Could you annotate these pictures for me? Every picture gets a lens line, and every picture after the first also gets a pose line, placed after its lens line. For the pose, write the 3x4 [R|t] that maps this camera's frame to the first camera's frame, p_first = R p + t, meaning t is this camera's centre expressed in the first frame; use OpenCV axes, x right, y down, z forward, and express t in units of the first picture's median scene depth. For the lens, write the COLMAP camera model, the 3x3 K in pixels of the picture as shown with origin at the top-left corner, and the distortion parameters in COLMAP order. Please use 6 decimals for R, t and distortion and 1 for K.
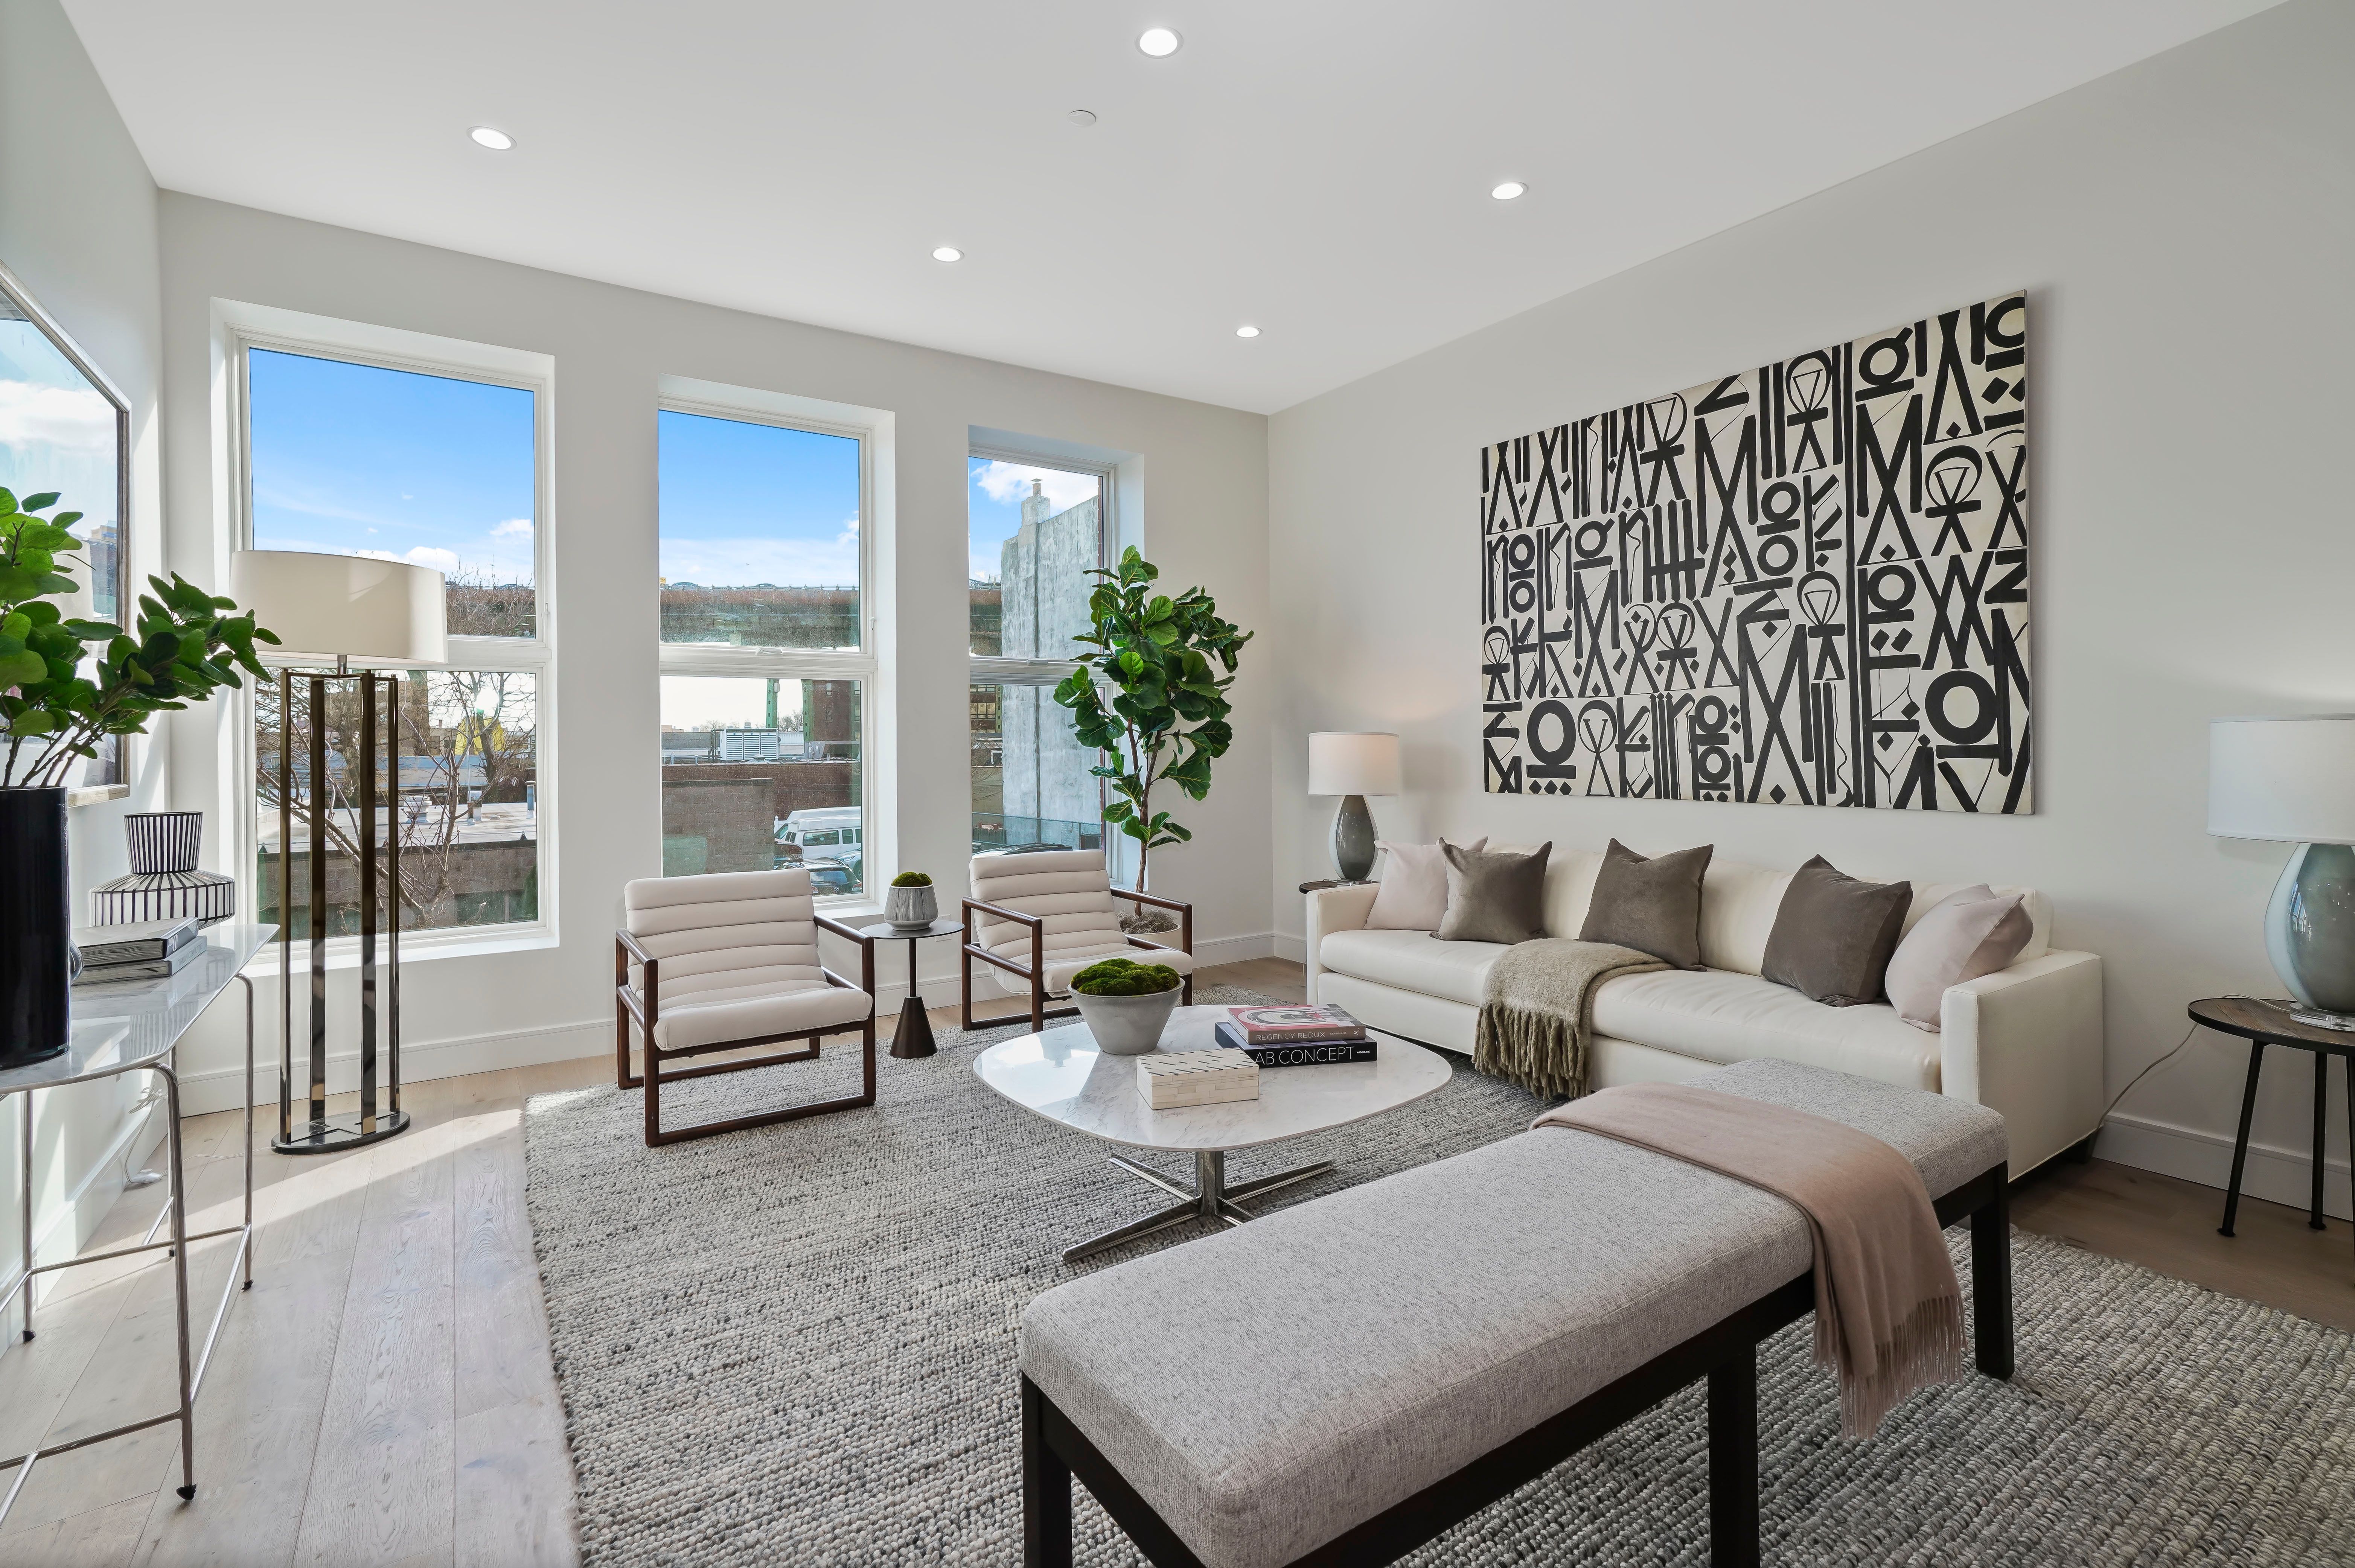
lens RADIAL K [[1082.0, 0, 1226.4], [0, 1082.0, 726.9], [0, 0, 1]] dist [-0.001584, 0.007751]
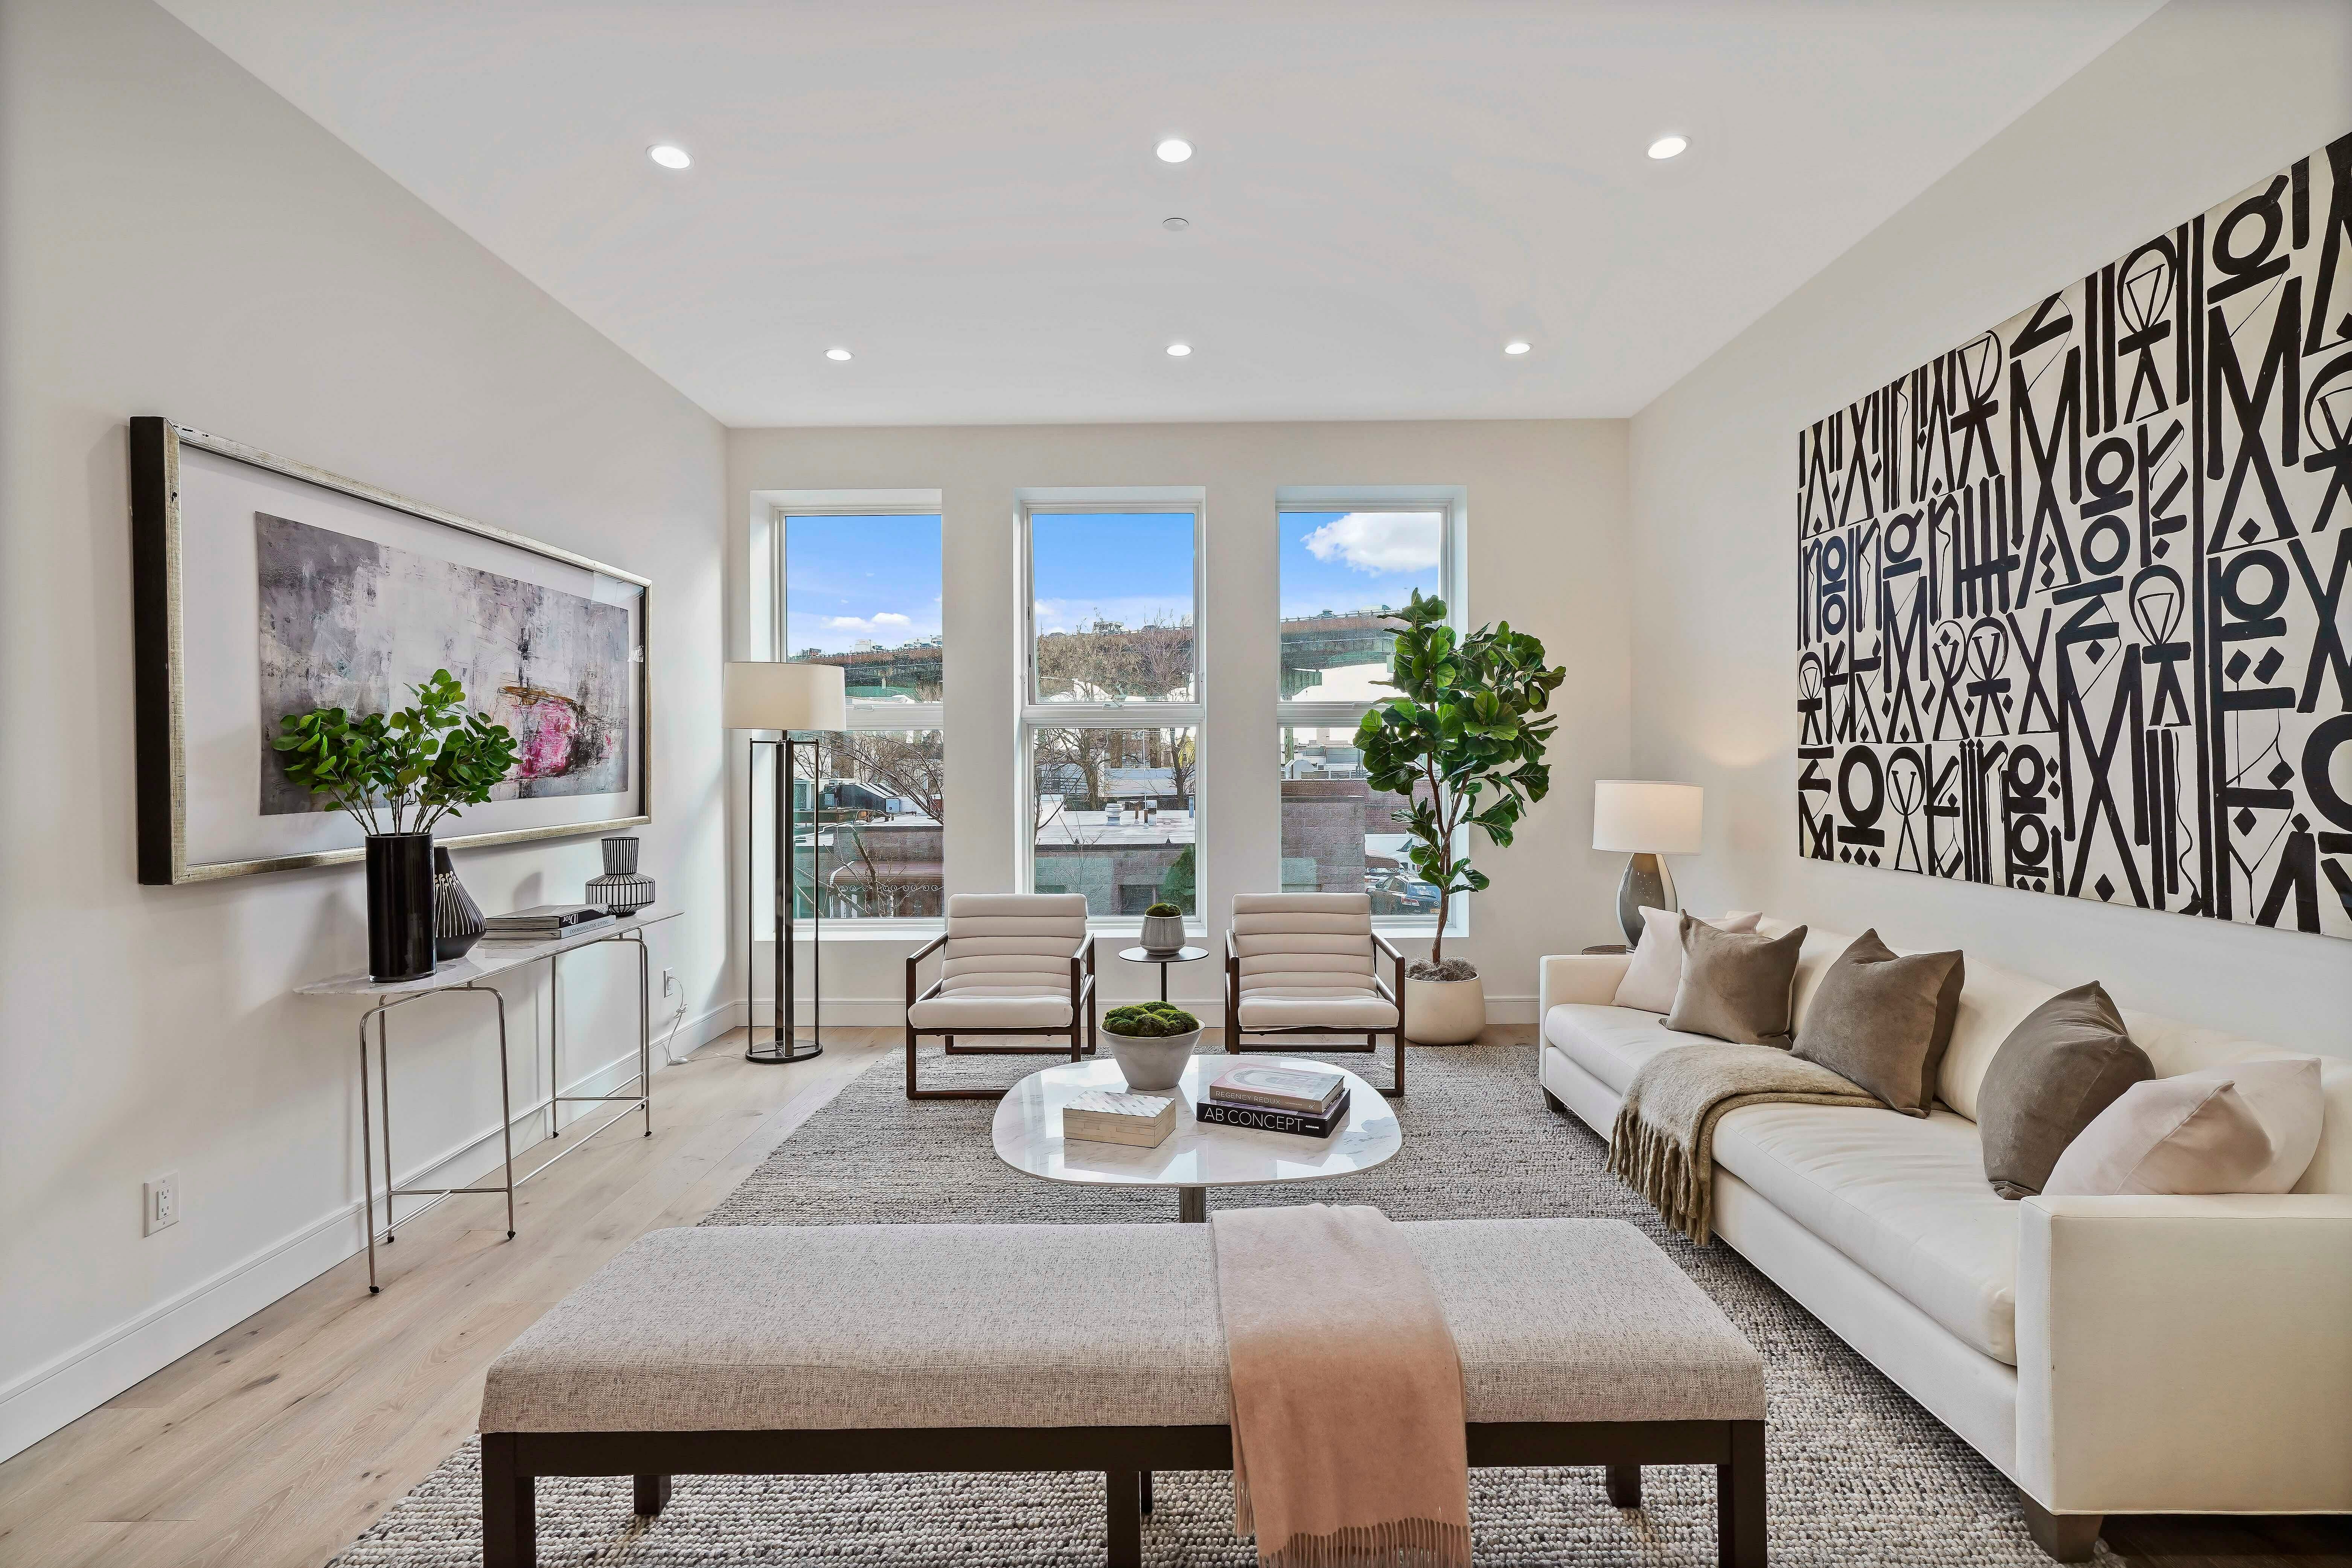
lens RADIAL K [[1080.7, 0, 1183.6], [0, 1080.7, 765.2], [0, 0, 1]] dist [-0.001584, 0.007751]
pose [[0.824878, 0.002520, -0.565305, 0.405199], [0.008156, 0.999833, 0.016358, -0.032579], [0.565252, -0.018104, 0.824720, 0.086234]]
